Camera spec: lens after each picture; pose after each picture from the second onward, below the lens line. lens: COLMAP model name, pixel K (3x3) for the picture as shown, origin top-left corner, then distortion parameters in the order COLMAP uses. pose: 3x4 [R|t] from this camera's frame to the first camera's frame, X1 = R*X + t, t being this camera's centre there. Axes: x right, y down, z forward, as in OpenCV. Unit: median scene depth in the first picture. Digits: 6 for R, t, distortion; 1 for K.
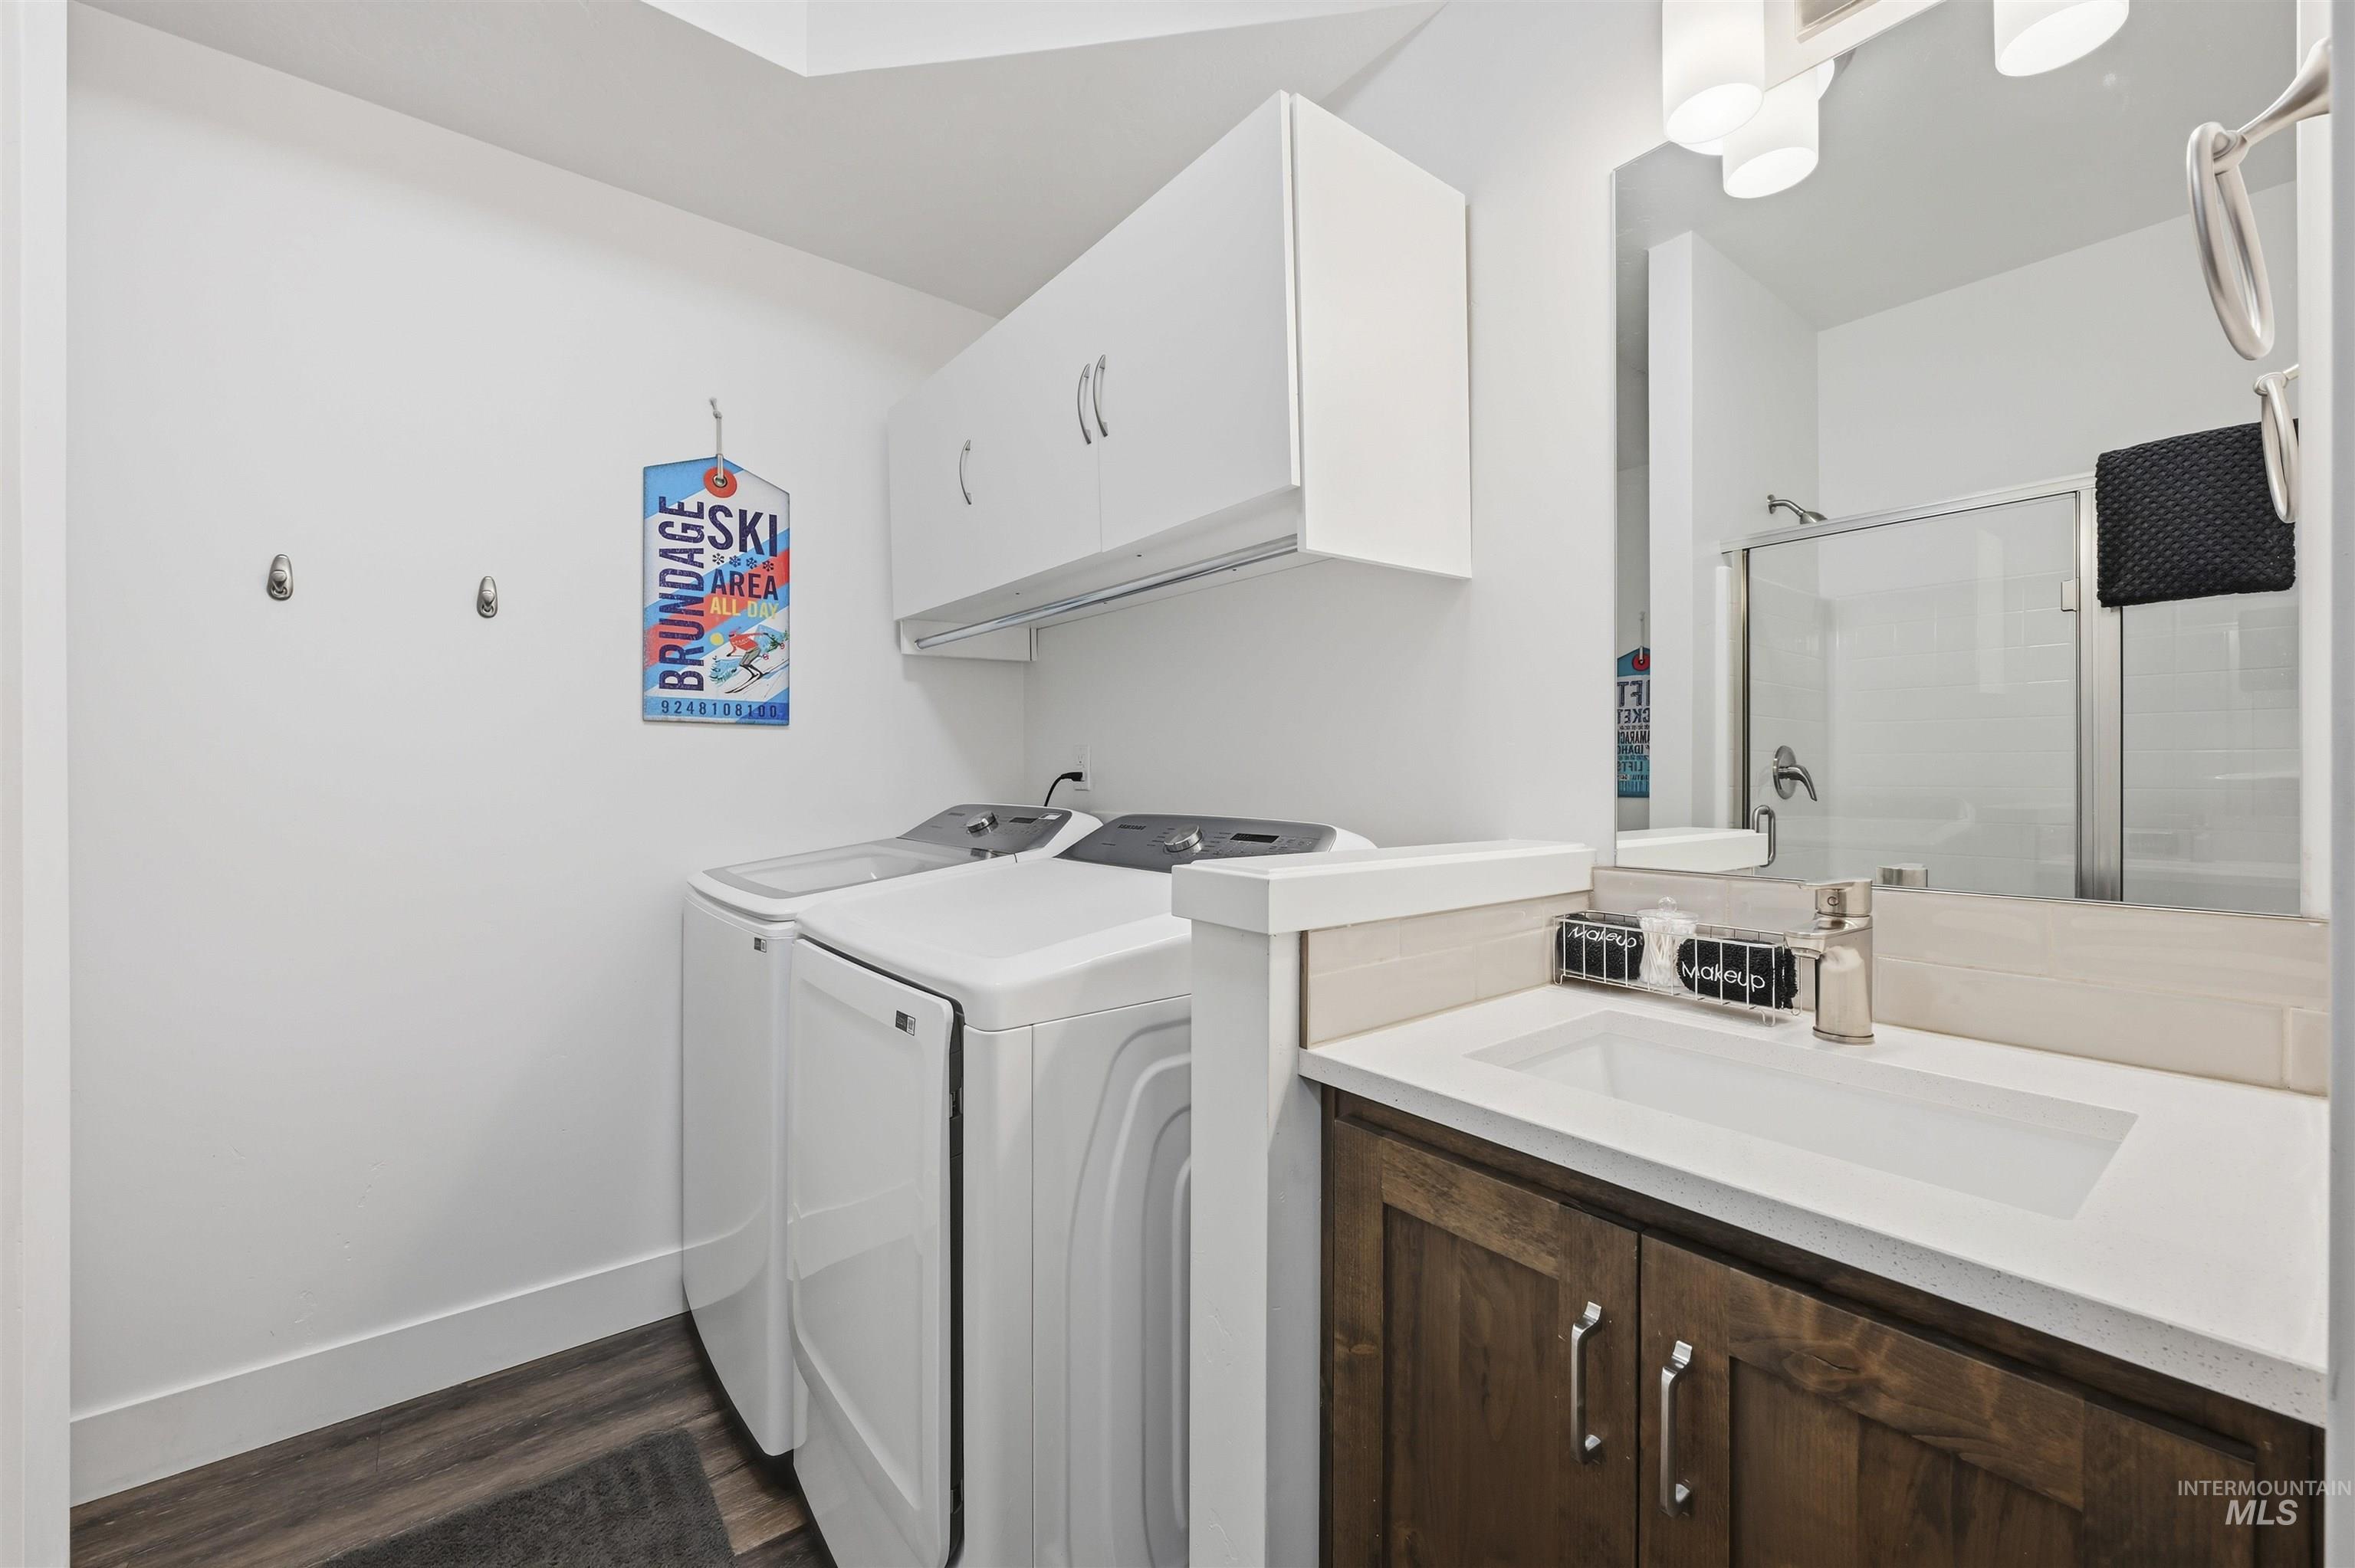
lens RADIAL K [[930.4, 0, 1182.9], [0, 930.4, 780.2], [0, 0, 1]] dist [-0.001809, 0.000721]
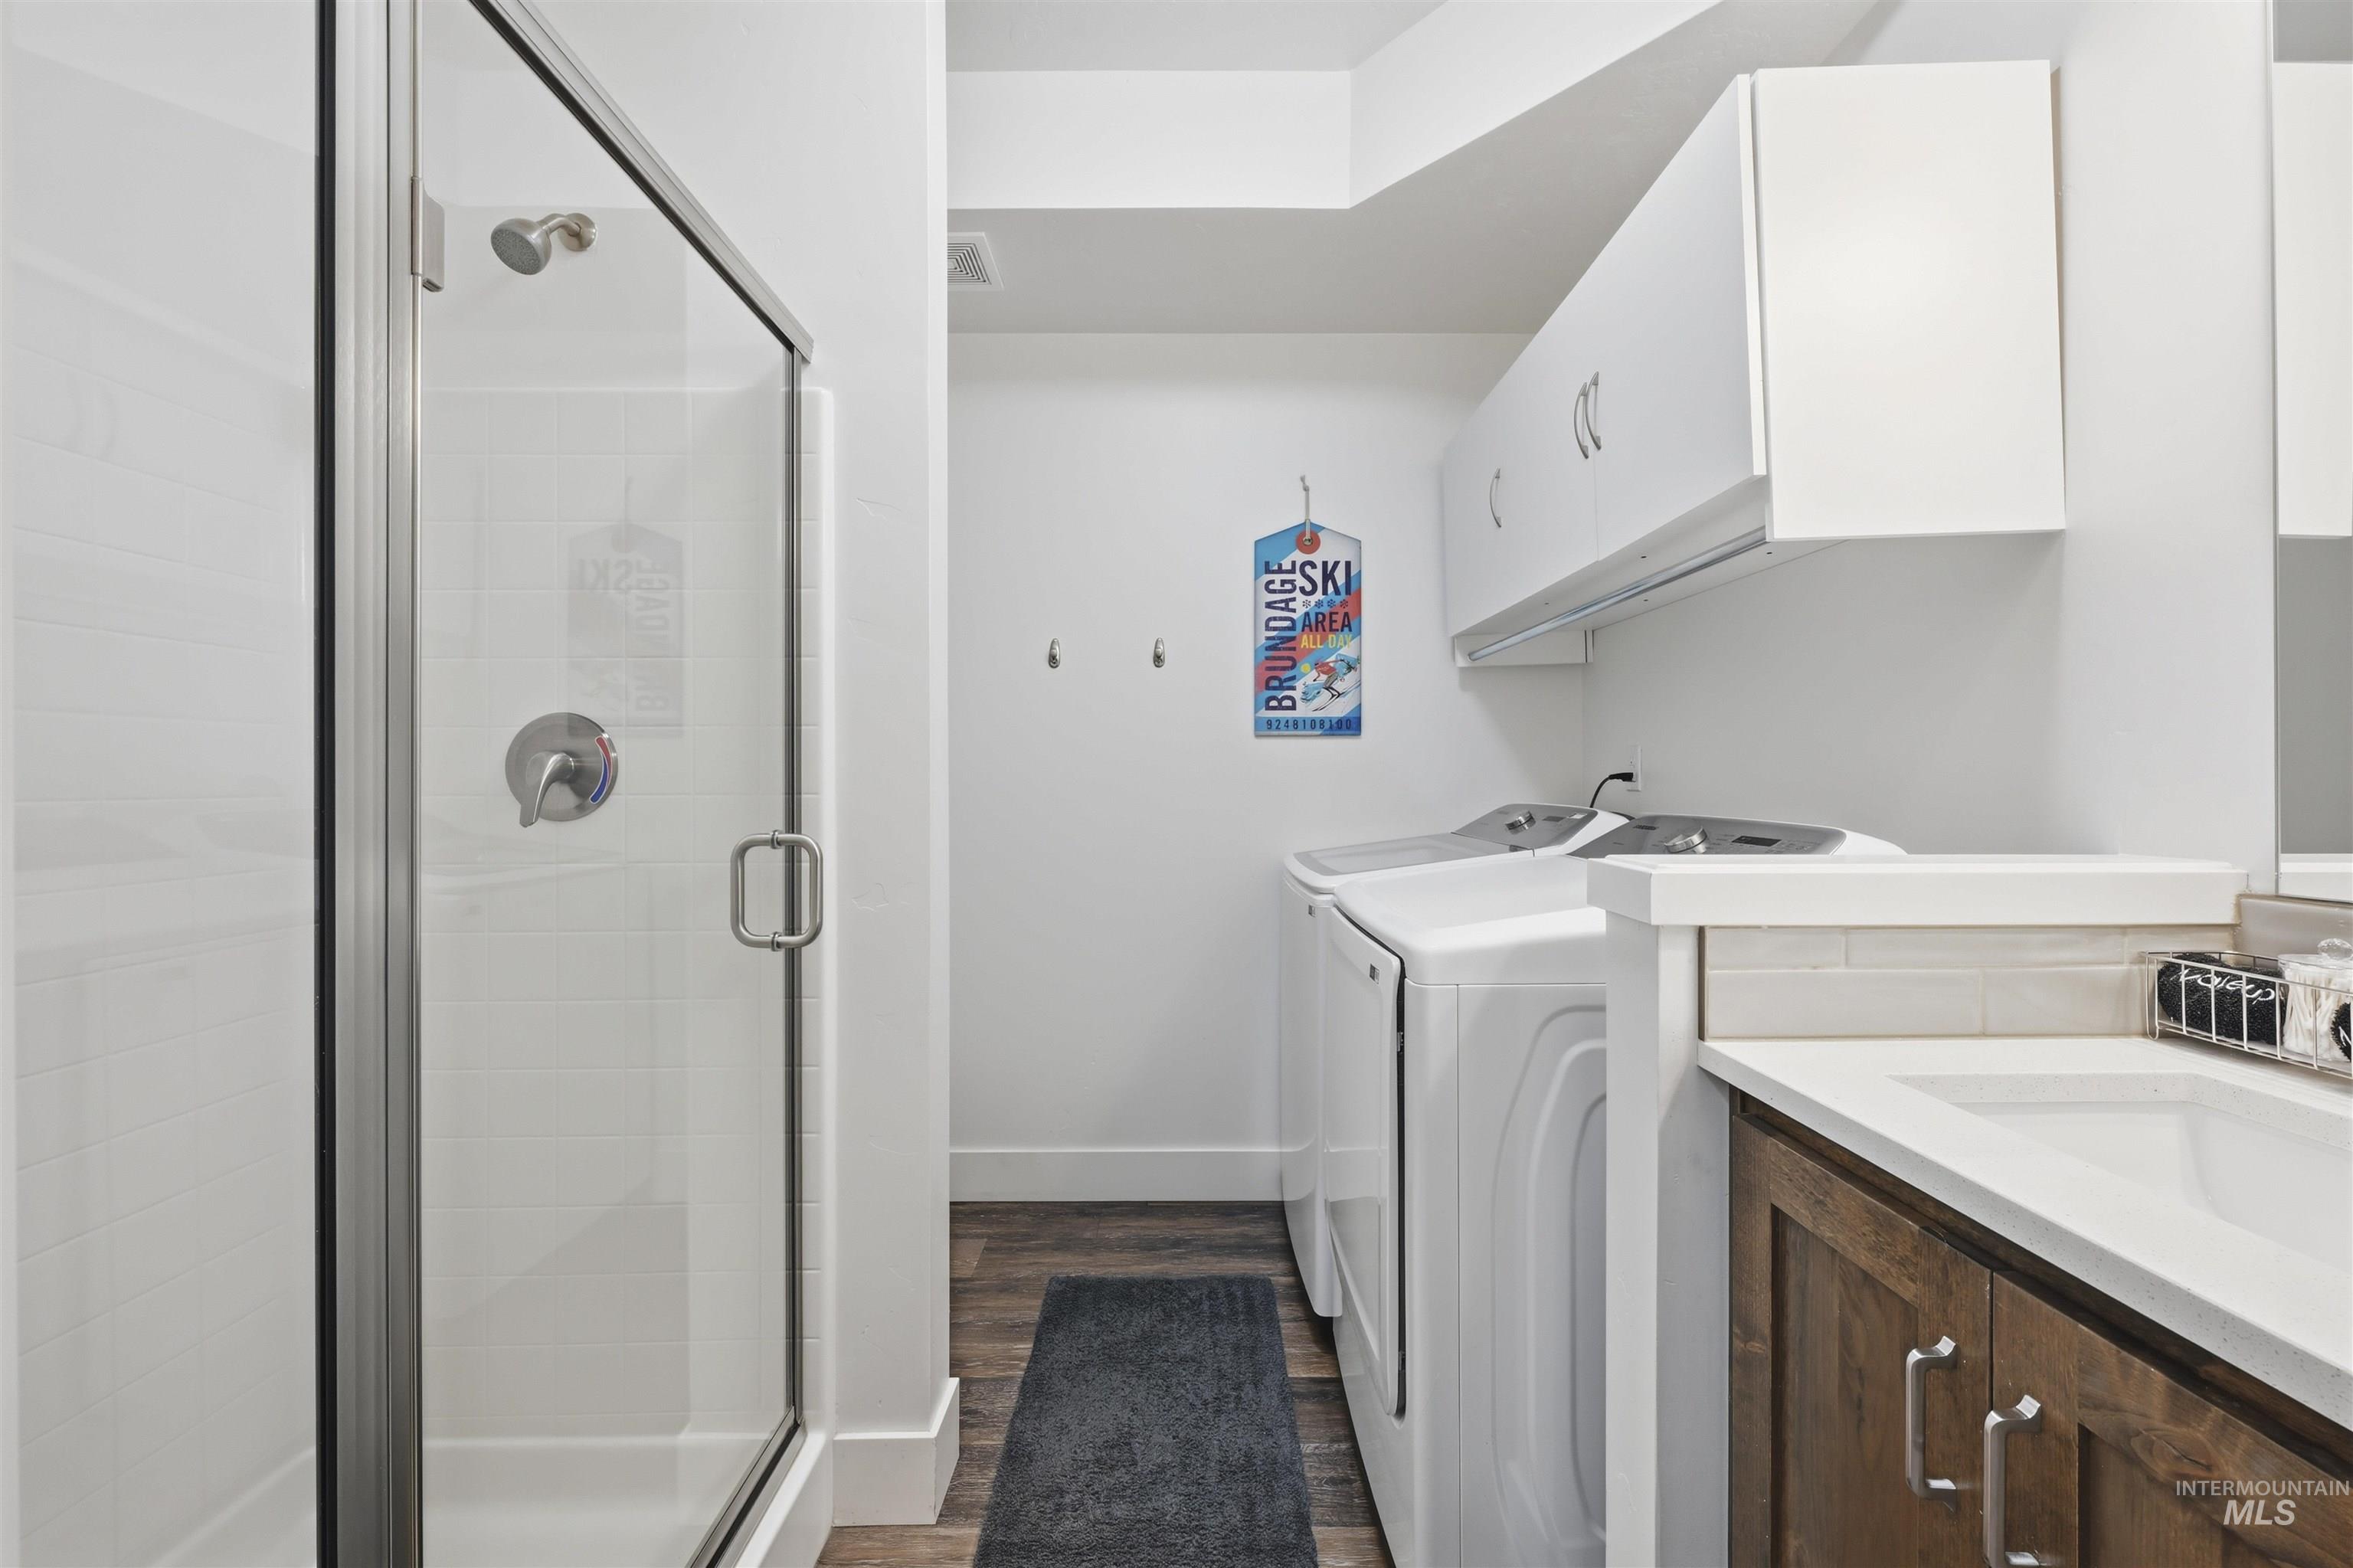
lens RADIAL K [[929.7, 0, 1176.4], [0, 929.7, 777.2], [0, 0, 1]] dist [-0.001809, 0.000721]
pose [[0.775222, -0.005242, -0.631667, 0.220853], [0.002470, 0.999983, -0.005266, 0.000698], [0.631684, 0.002522, 0.775222, -0.110160]]
